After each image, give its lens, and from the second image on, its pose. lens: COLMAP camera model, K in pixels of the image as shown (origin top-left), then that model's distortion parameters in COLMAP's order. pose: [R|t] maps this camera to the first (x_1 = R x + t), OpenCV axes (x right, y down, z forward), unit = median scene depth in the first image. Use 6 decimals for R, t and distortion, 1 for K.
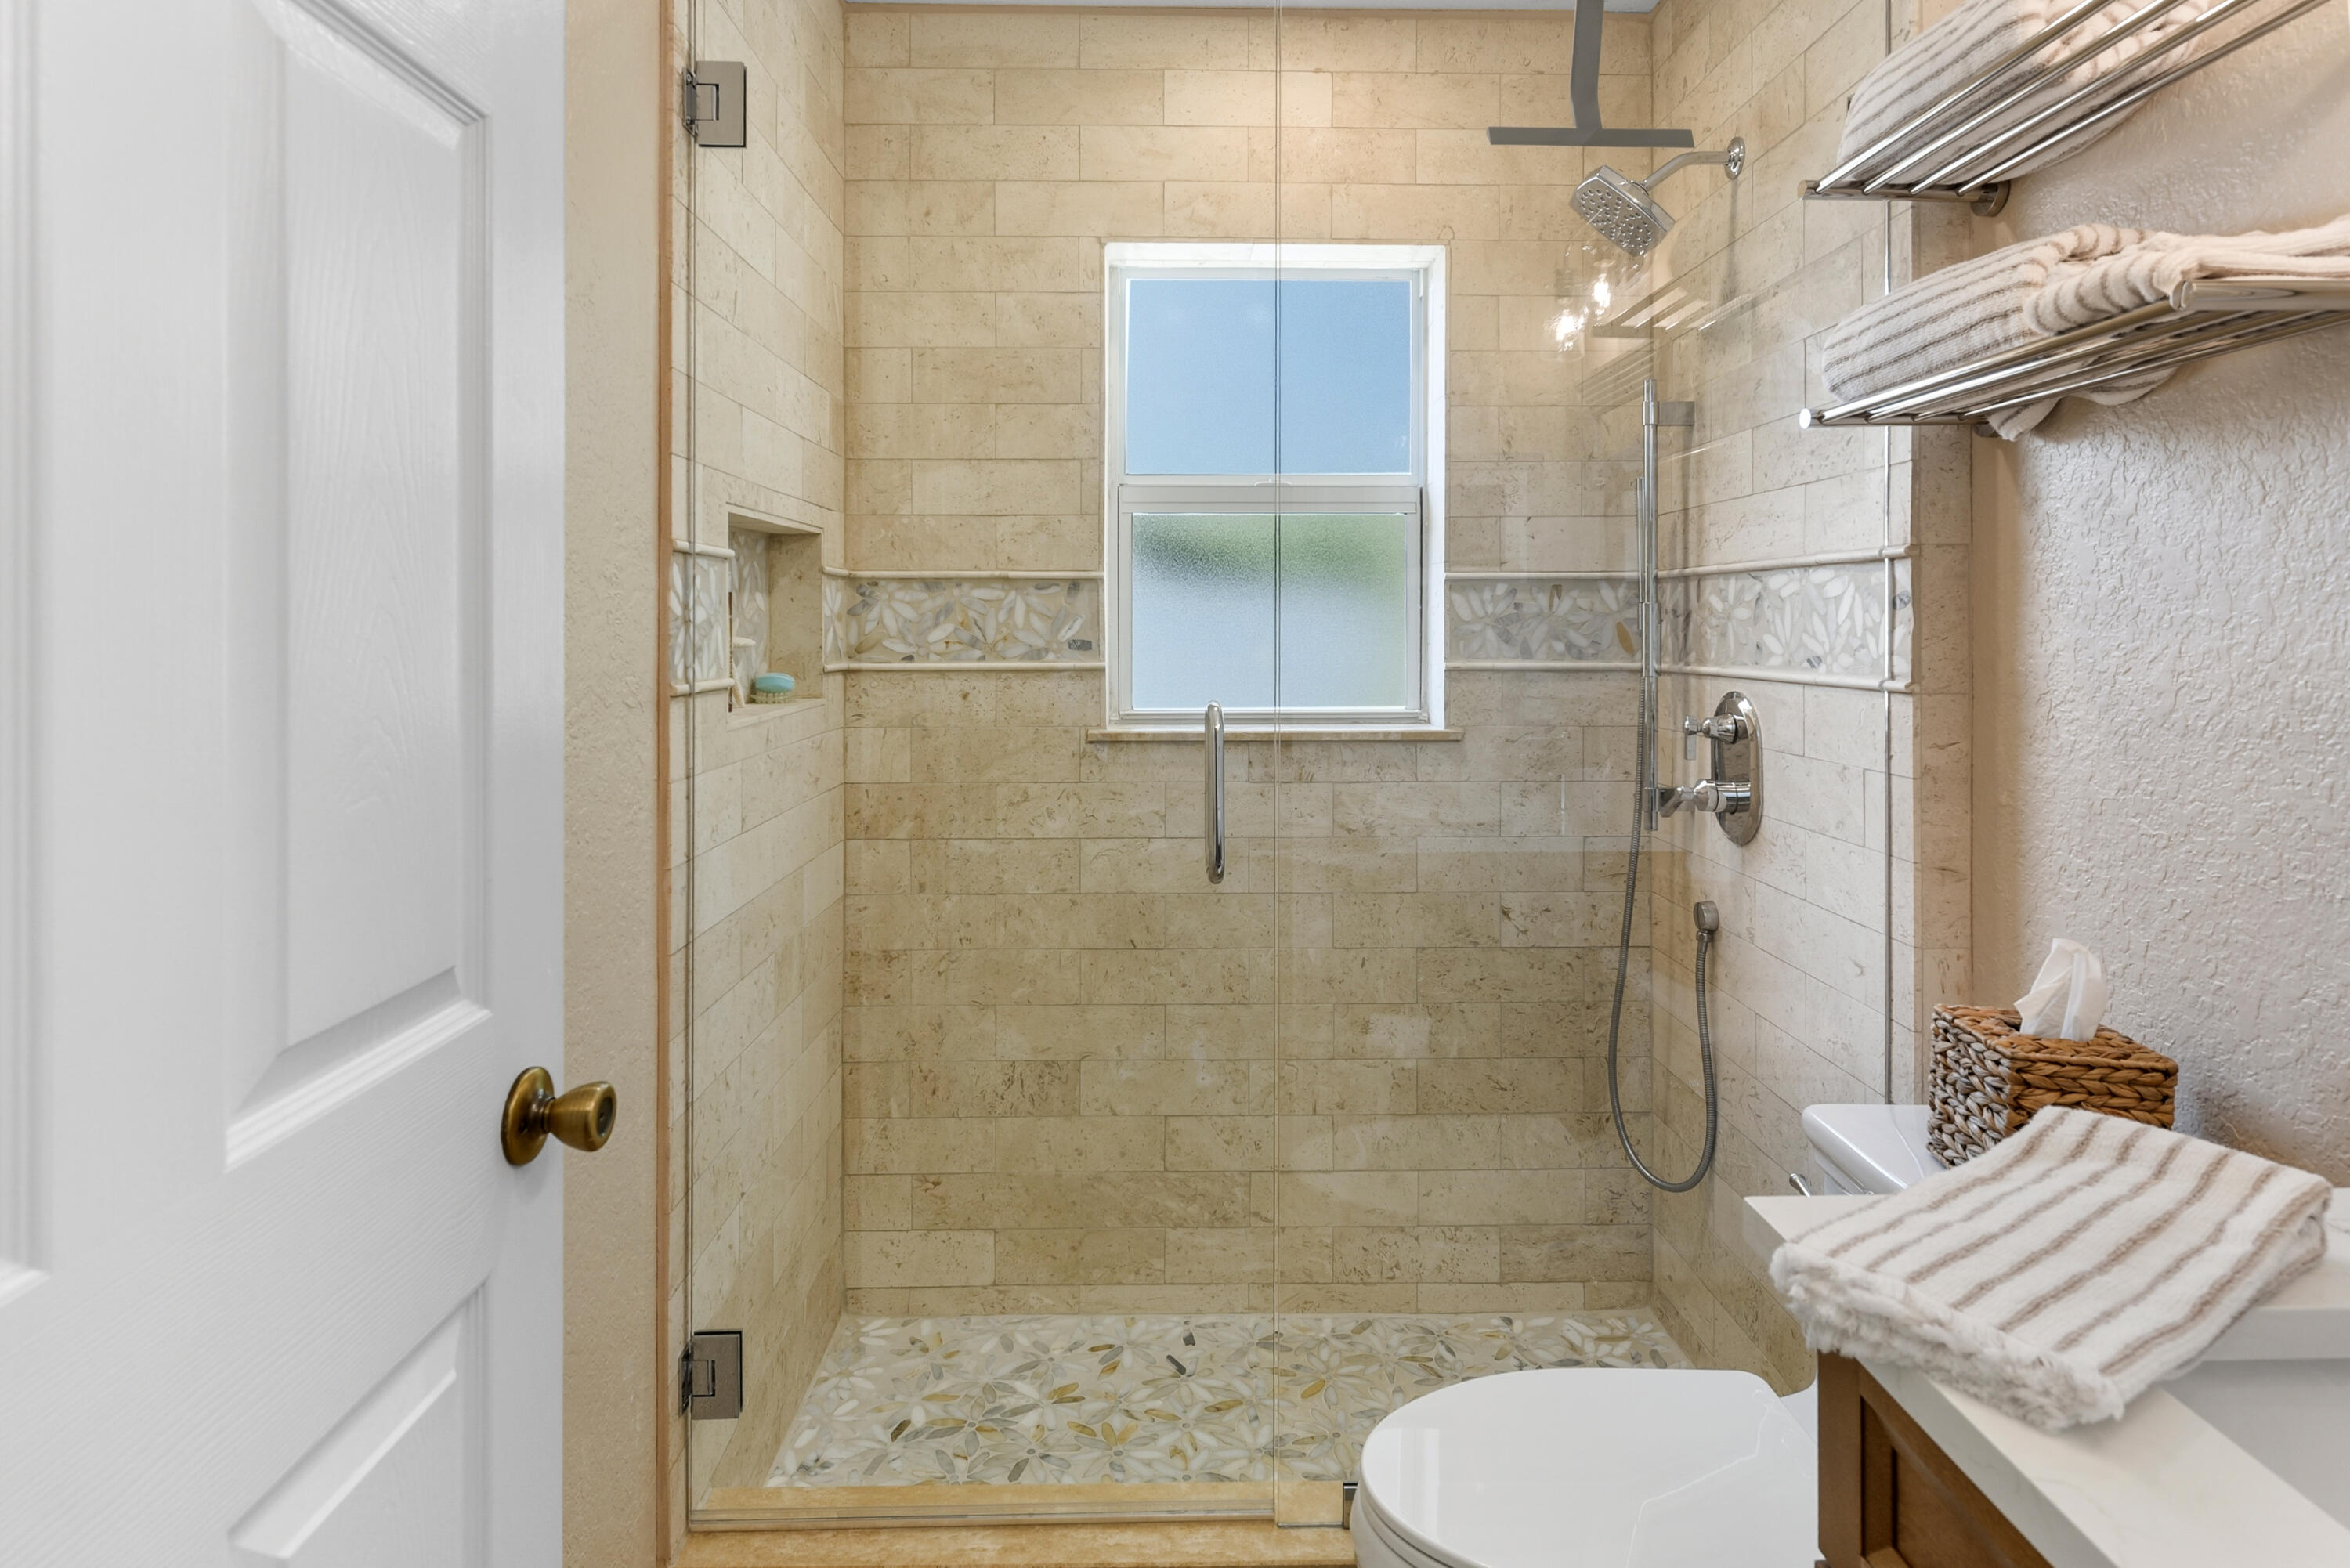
lens RADIAL K [[1269.9, 0, 1173.6], [0, 1269.9, 858.5], [0, 0, 1]] dist [0.004389, -0.002364]
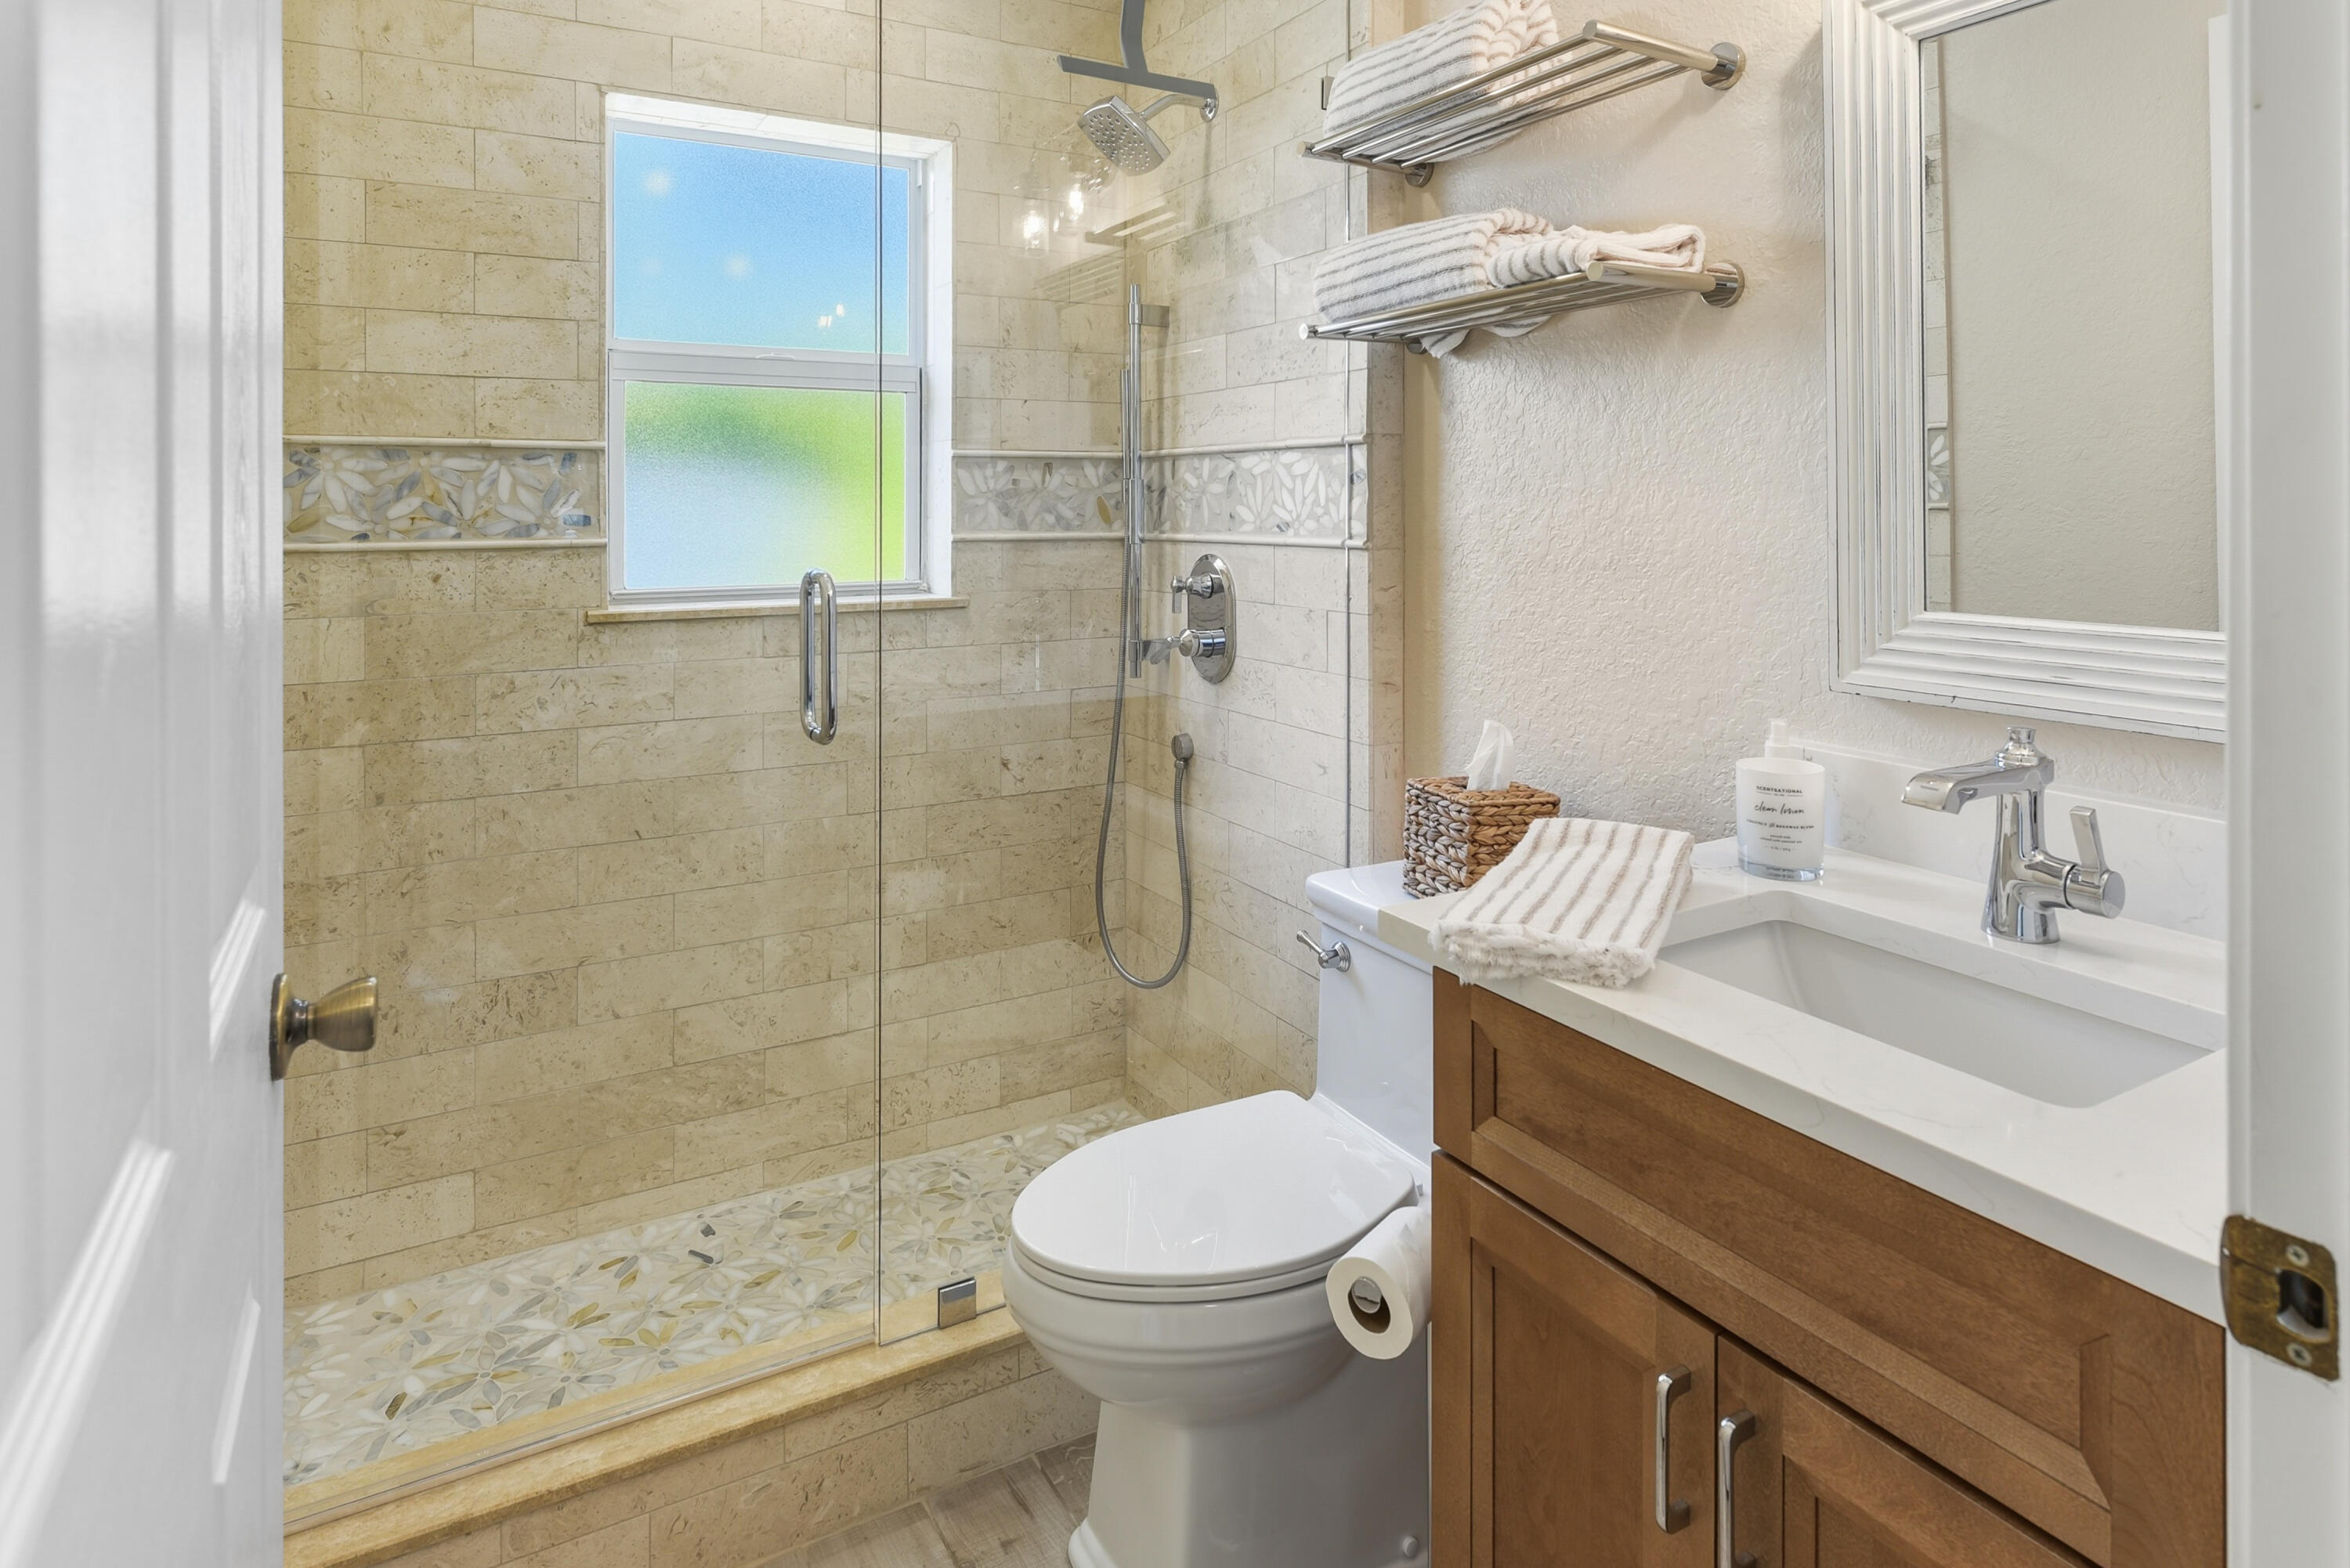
lens RADIAL K [[1238.2, 0, 1177.0], [0, 1238.2, 816.9], [0, 0, 1]] dist [0.002458, -0.000680]
pose [[0.885114, -0.115130, 0.450907, -0.125388], [0.085802, 0.992677, 0.085033, 0.011928], [-0.457395, -0.036576, 0.888511, -0.036407]]
